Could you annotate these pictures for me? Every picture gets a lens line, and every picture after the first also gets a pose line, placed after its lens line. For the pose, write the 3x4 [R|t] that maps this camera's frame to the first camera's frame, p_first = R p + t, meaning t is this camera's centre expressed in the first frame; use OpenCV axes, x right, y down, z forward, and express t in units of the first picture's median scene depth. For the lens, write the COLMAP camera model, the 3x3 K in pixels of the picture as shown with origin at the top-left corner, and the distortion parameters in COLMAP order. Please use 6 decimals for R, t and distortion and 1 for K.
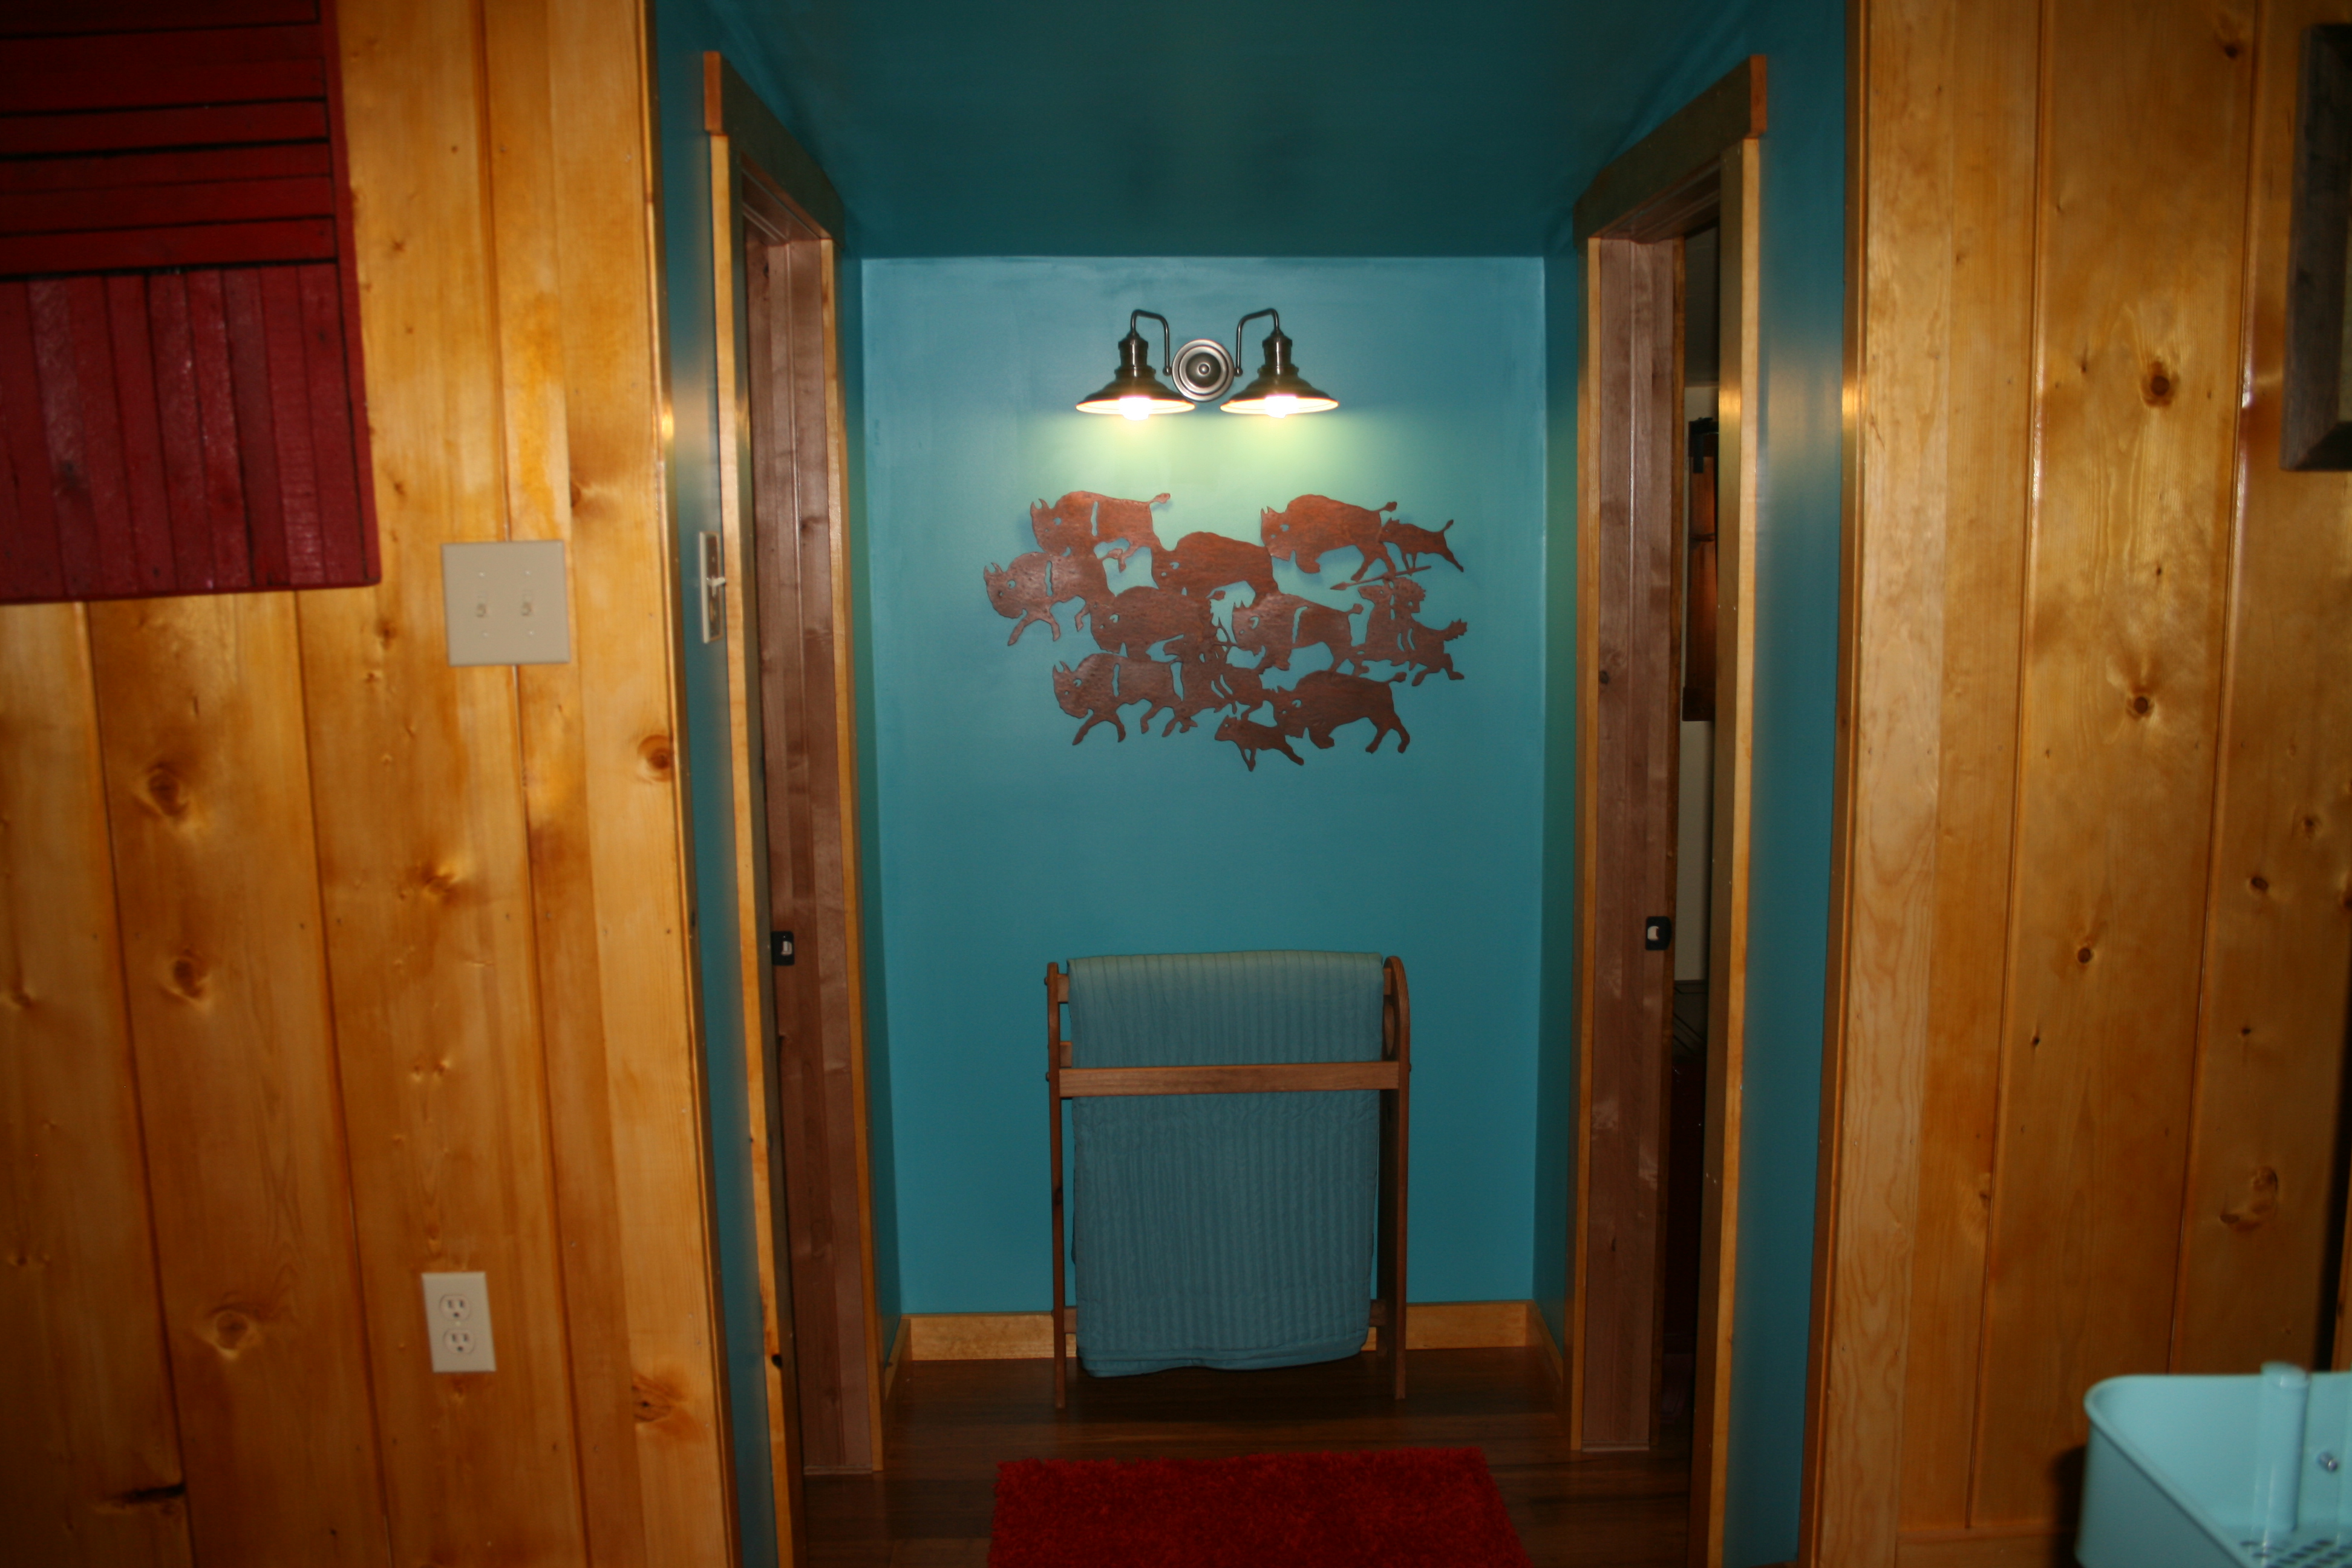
lens RADIAL K [[1956.8, 0, 1176.7], [0, 1956.8, 784.5], [0, 0, 1]] dist [-0.051925, -0.006064]
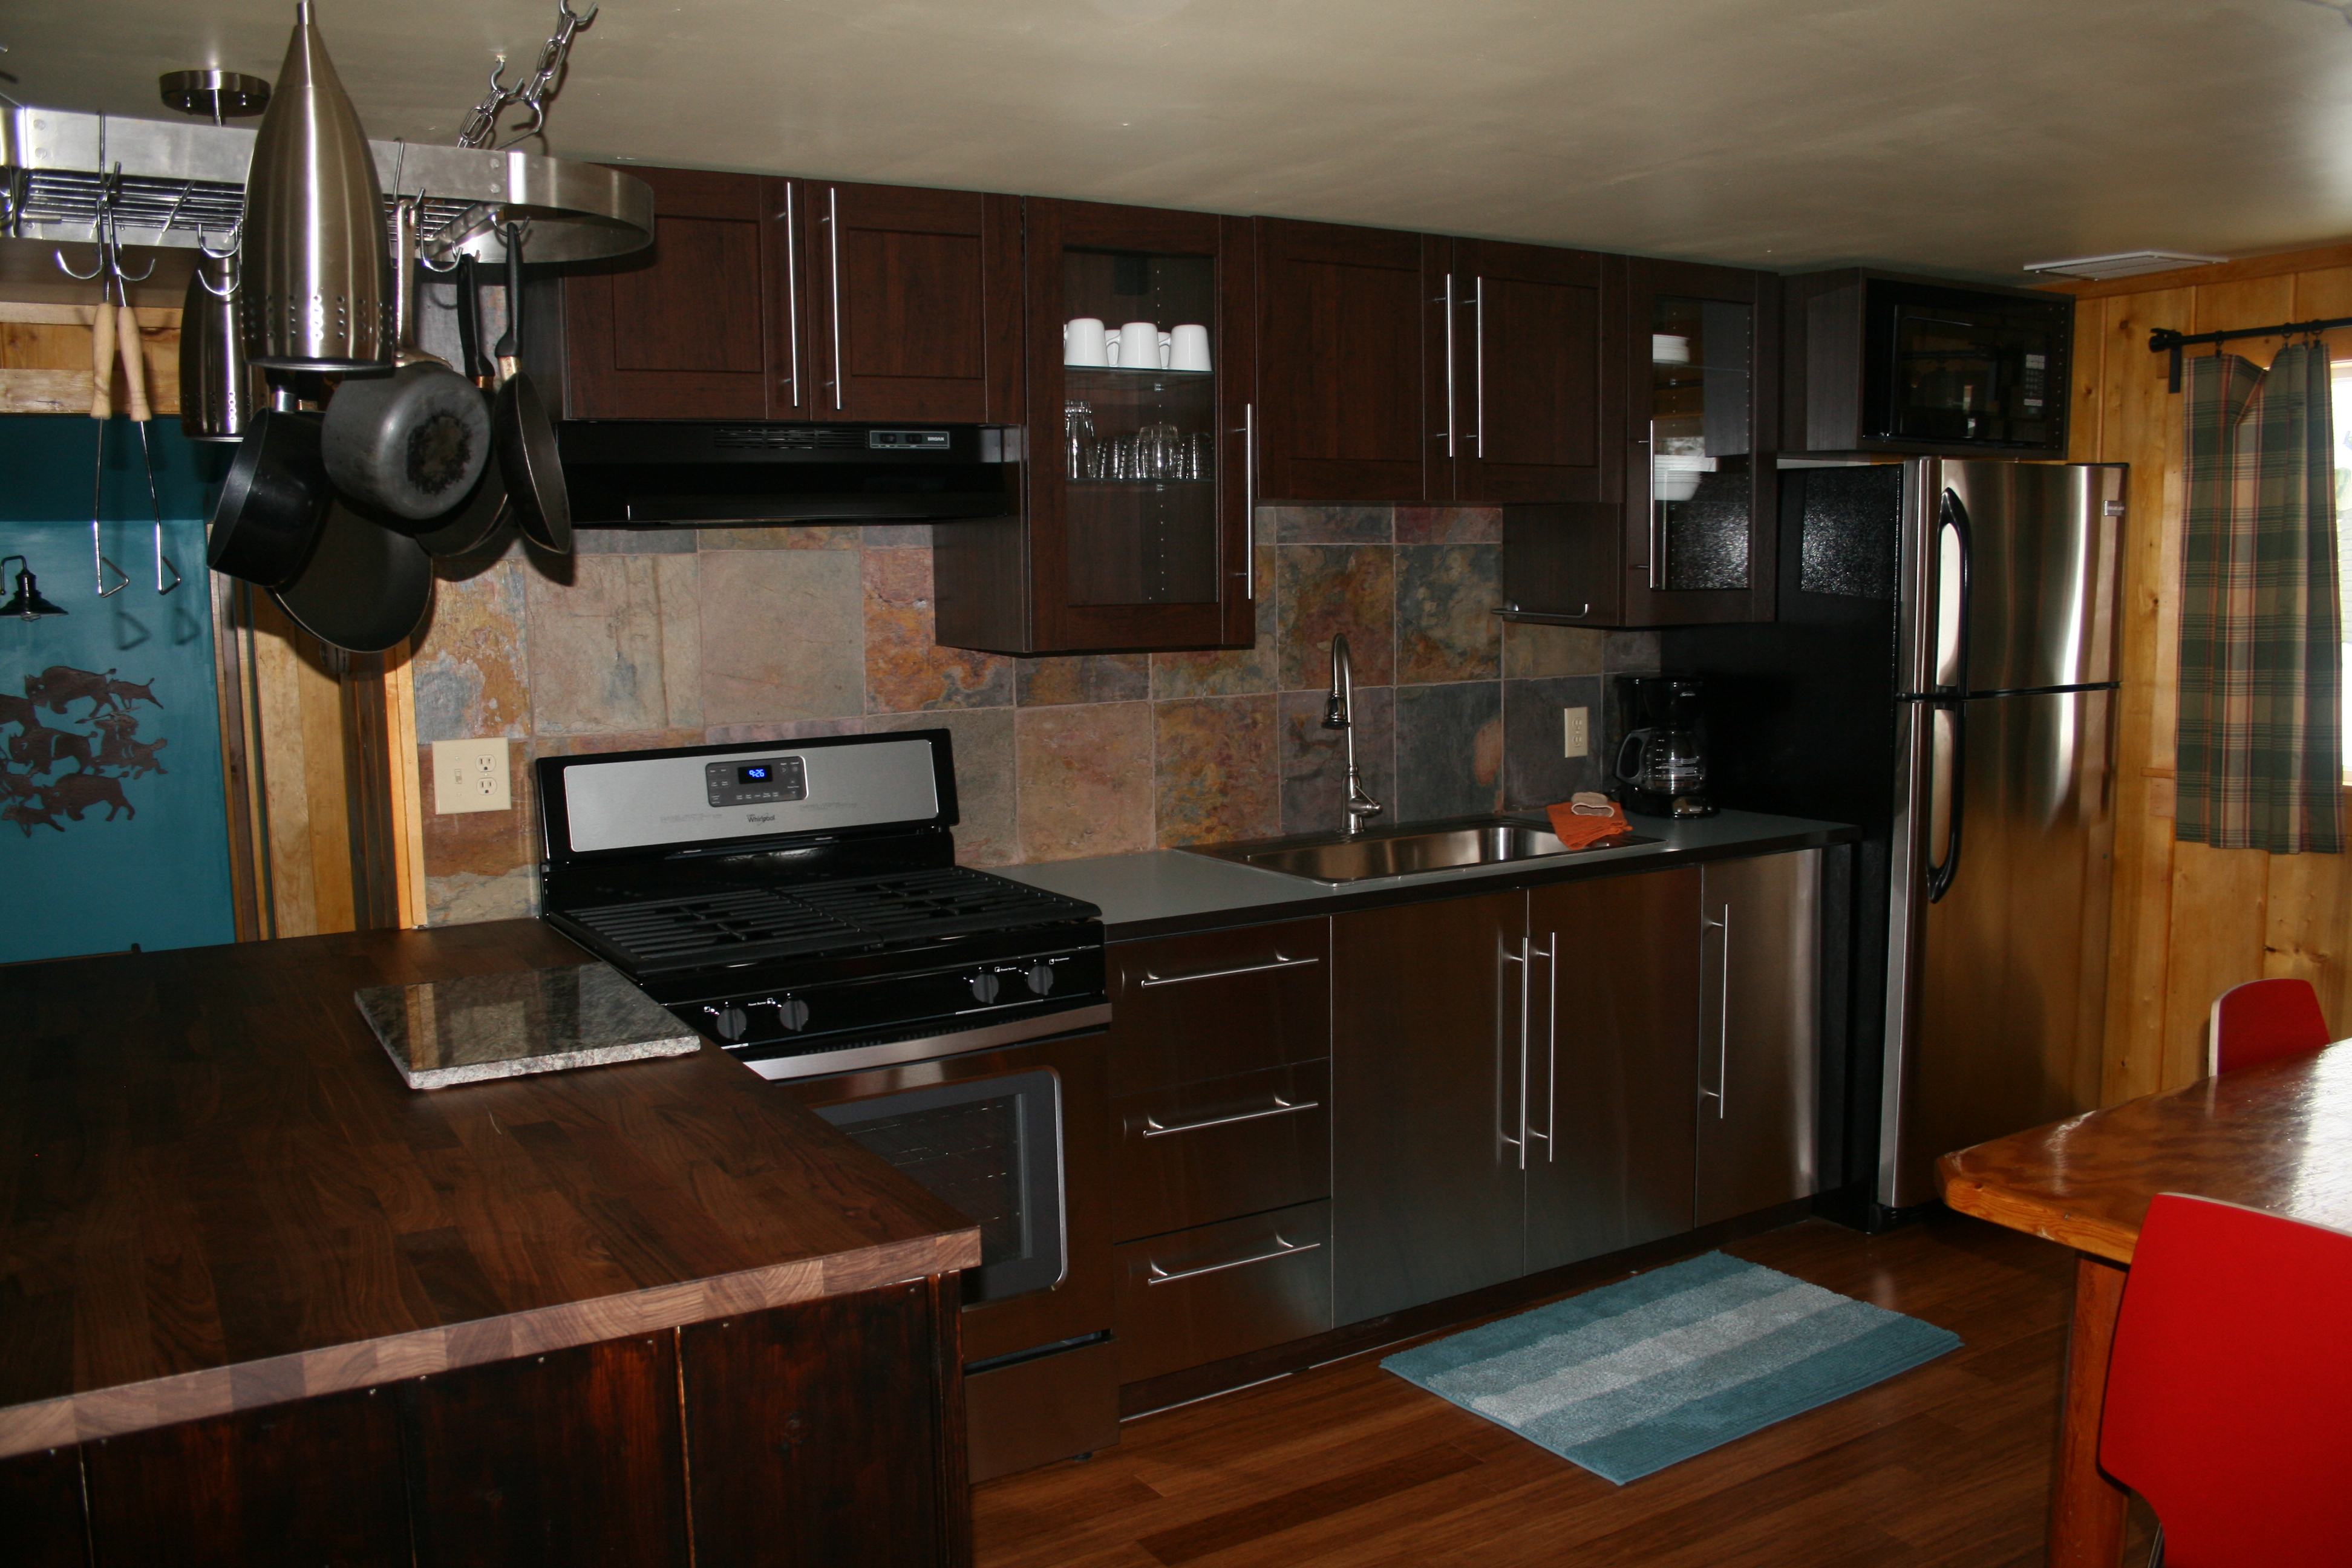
lens RADIAL K [[1956.8, 0, 1175.7], [0, 1956.8, 781.0], [0, 0, 1]] dist [-0.051925, -0.006064]
pose [[0.875970, -0.058481, 0.478808, 0.112559], [0.075204, 0.997043, -0.015806, 0.042863], [-0.476467, 0.049854, 0.877778, -0.843991]]
